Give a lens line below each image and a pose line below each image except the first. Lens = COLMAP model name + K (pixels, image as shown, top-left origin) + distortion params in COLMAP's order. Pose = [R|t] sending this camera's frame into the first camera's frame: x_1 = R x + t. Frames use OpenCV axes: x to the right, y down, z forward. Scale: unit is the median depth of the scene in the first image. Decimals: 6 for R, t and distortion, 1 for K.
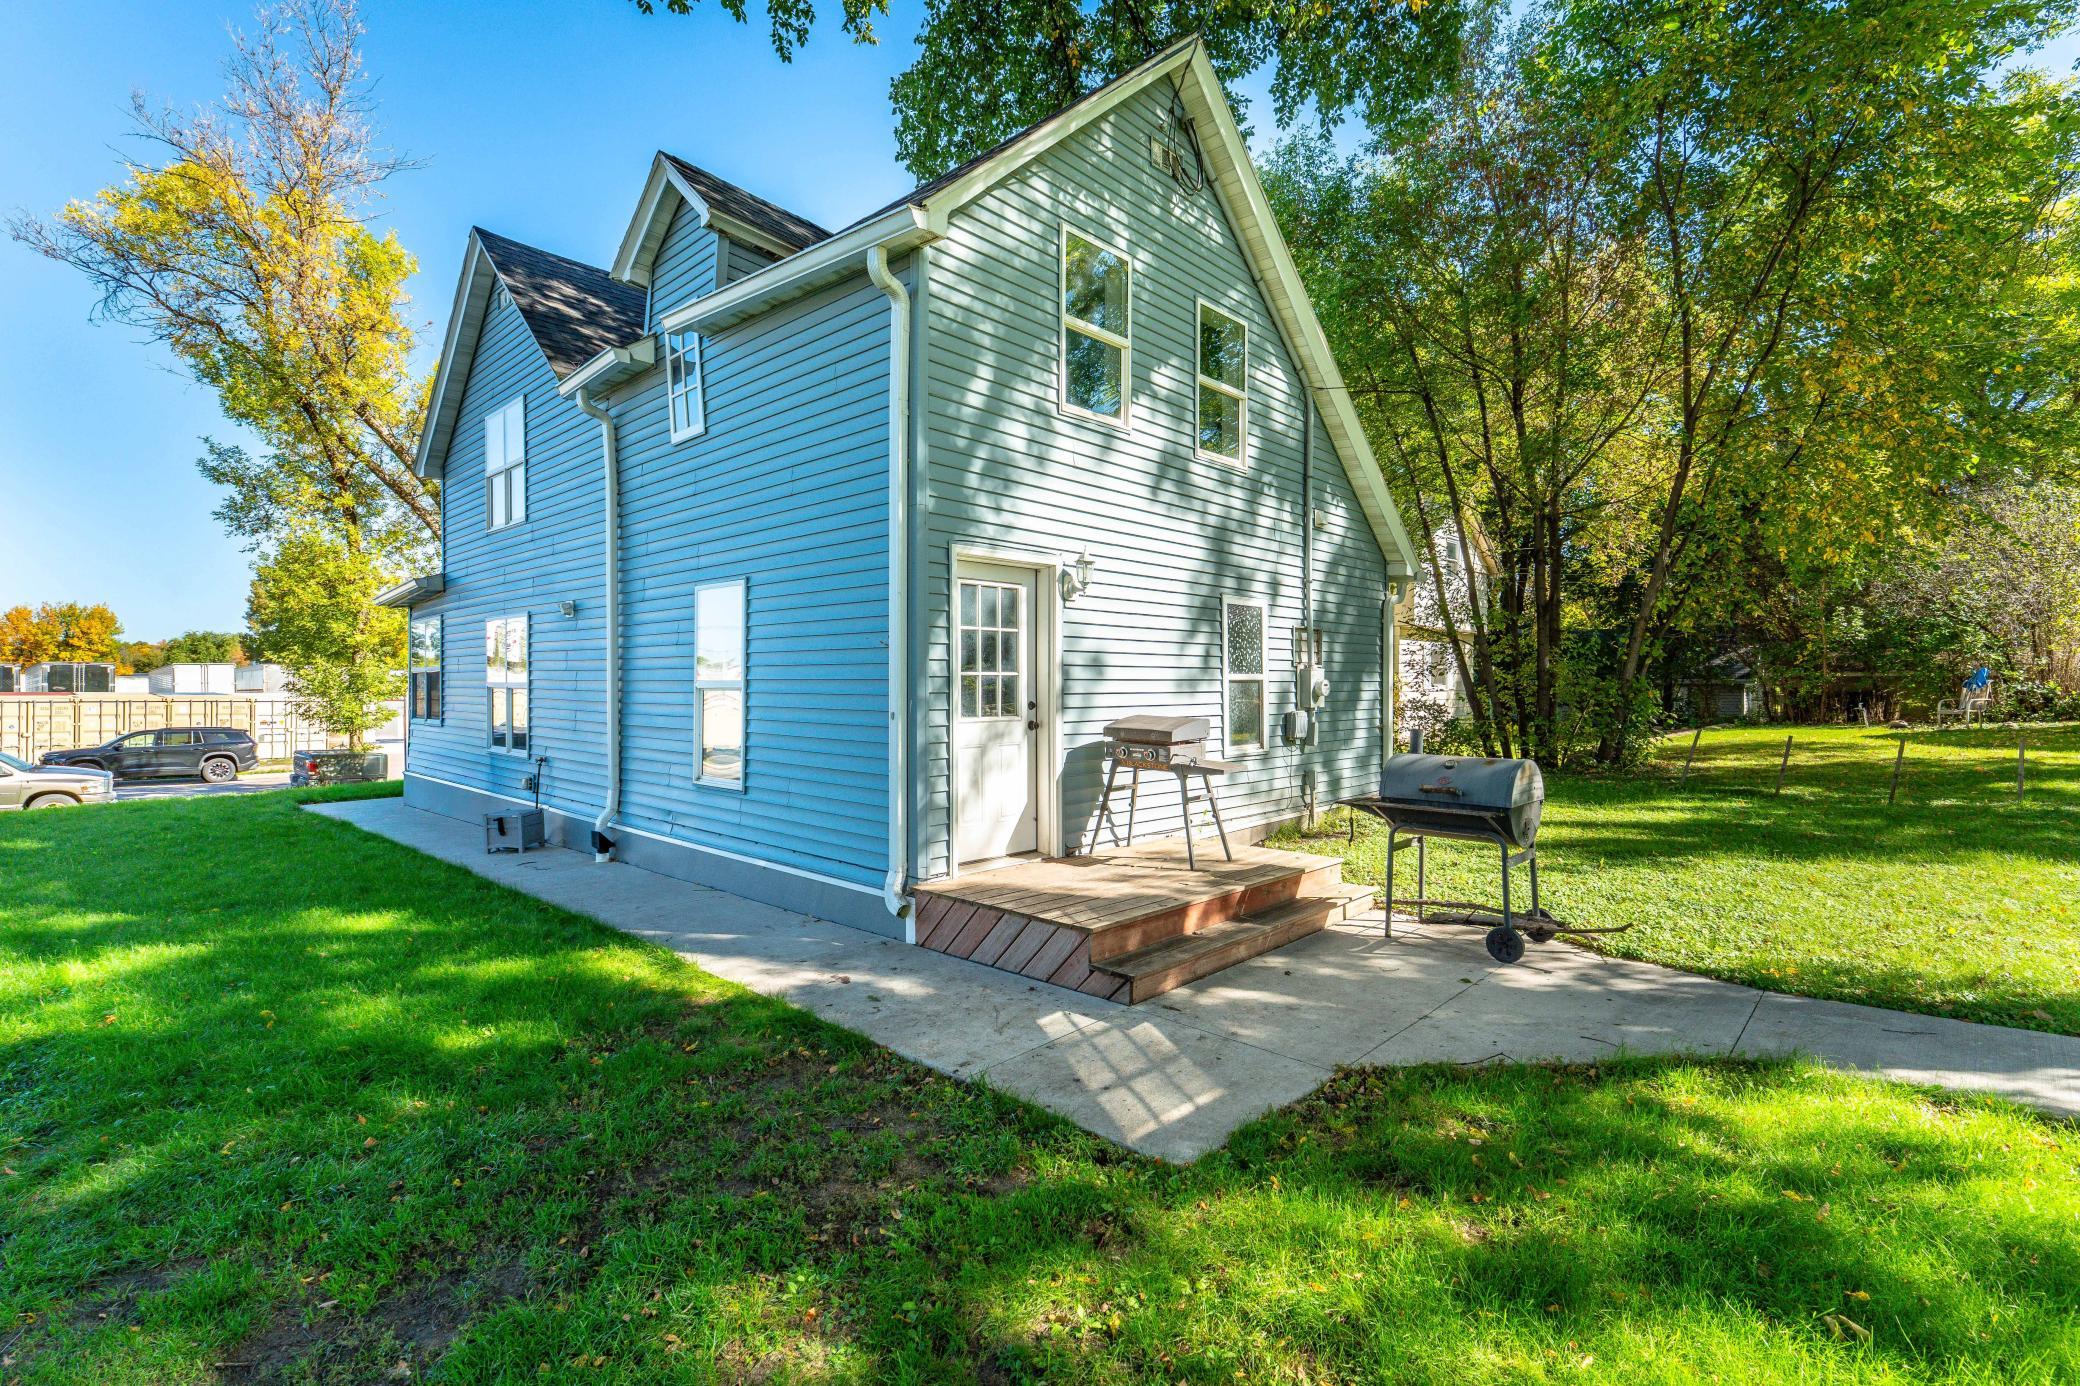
lens RADIAL K [[944.4, 0, 1035.5], [0, 944.4, 691.0], [0, 0, 1]] dist [-0.000124, 0.000320]
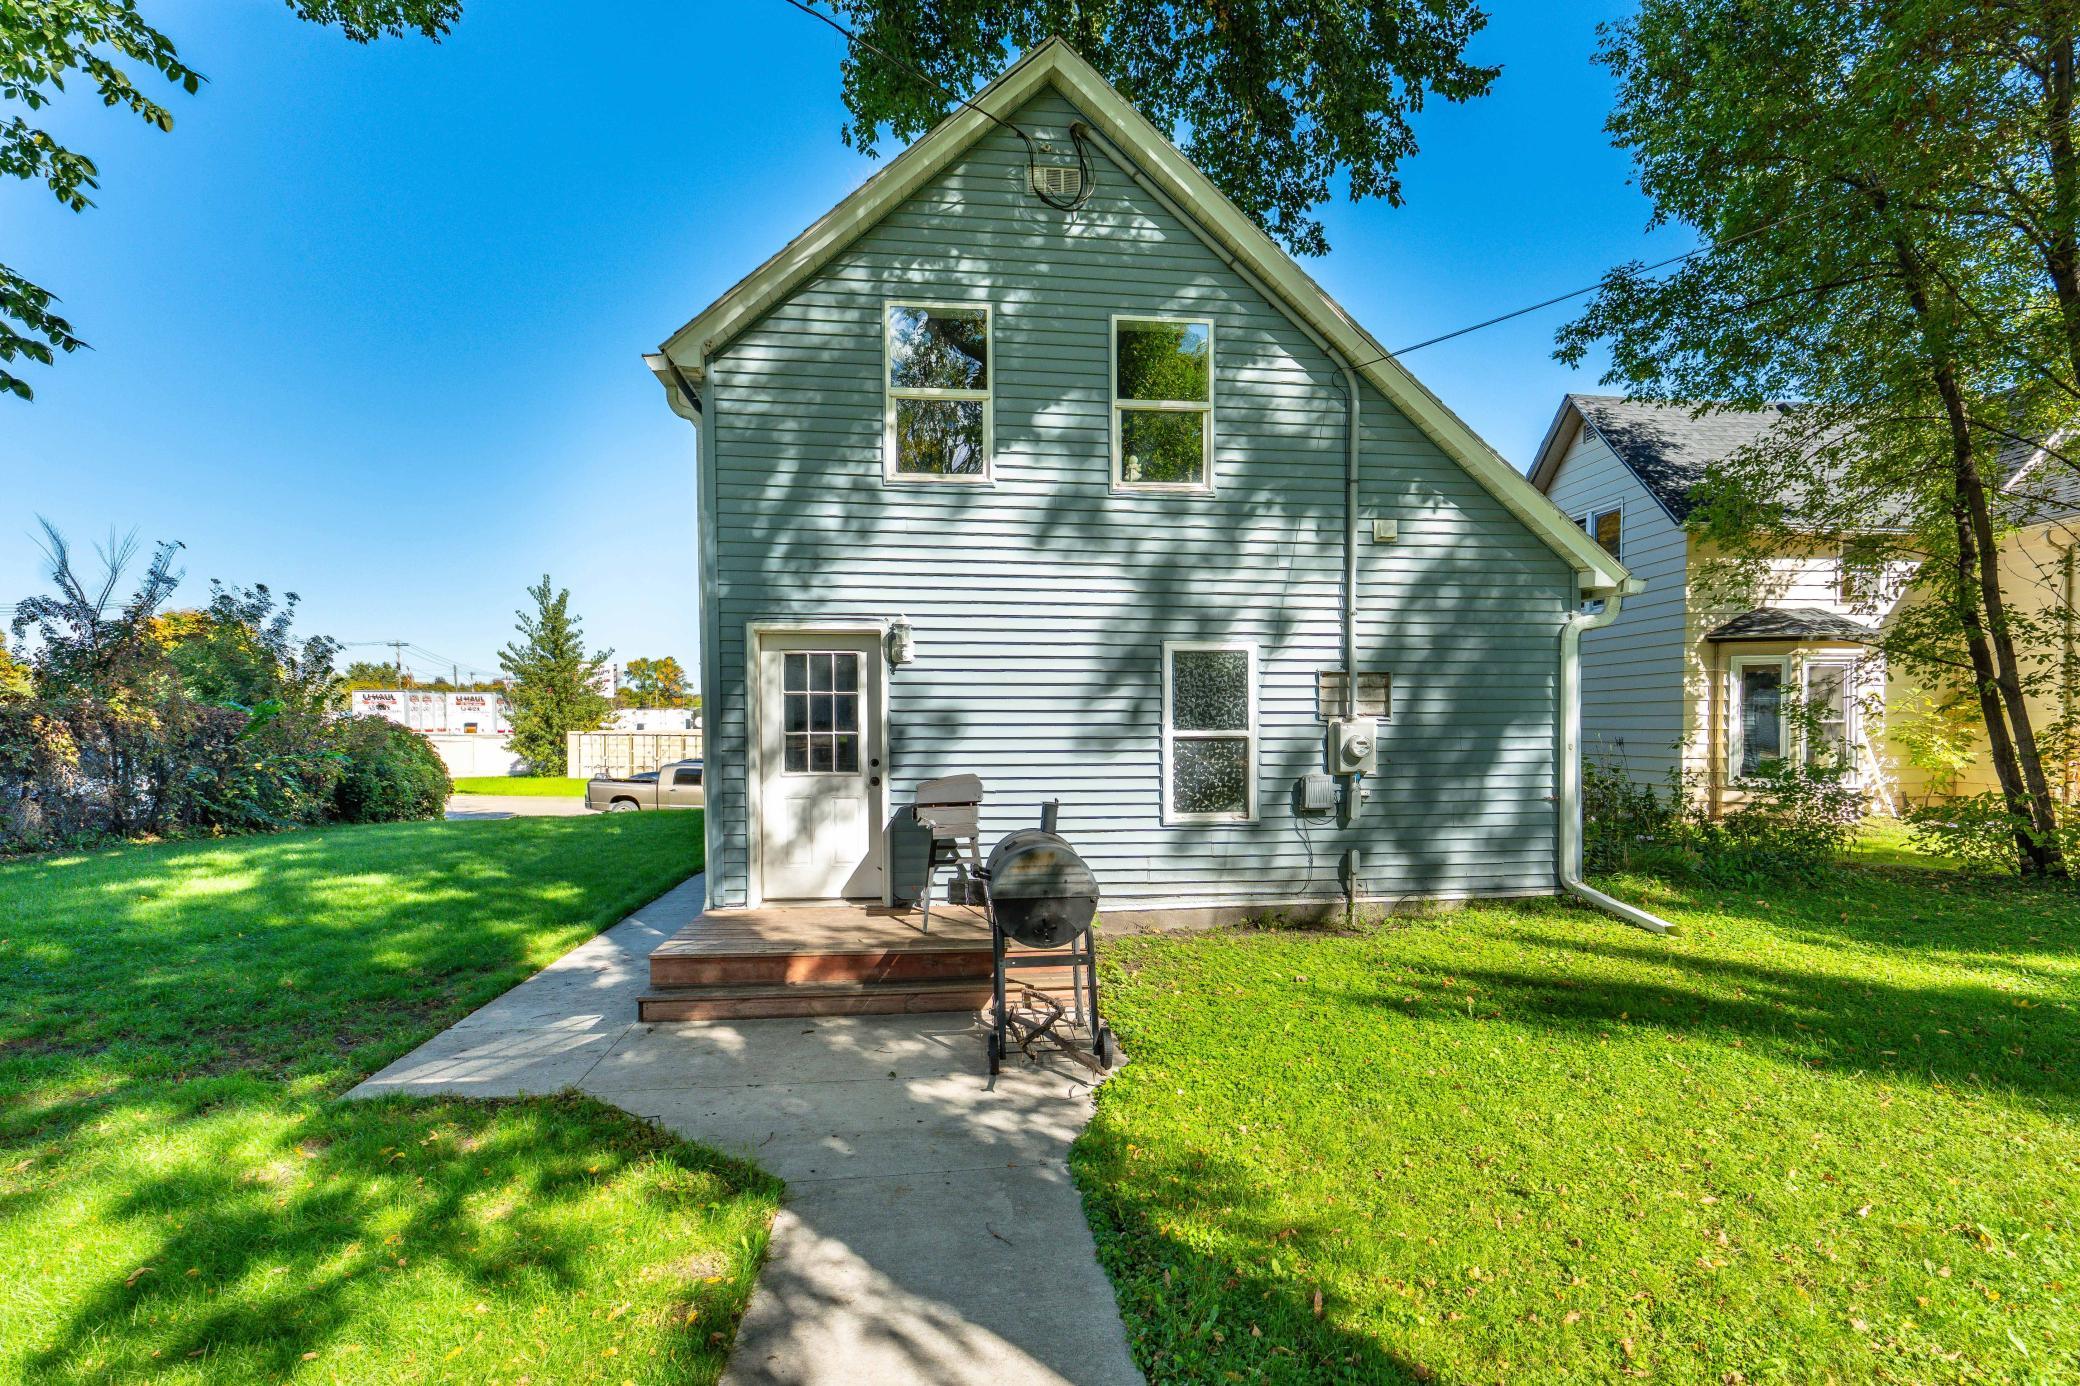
lens RADIAL K [[1007.6, 0, 1039.9], [0, 1007.6, 755.6], [0, 0, 1]] dist [-0.001950, -0.000501]
pose [[0.771019, 0.025923, -0.636284, 0.729878], [-0.005270, 0.999397, 0.034331, -0.027505], [0.636790, -0.023116, 0.770691, 0.199409]]
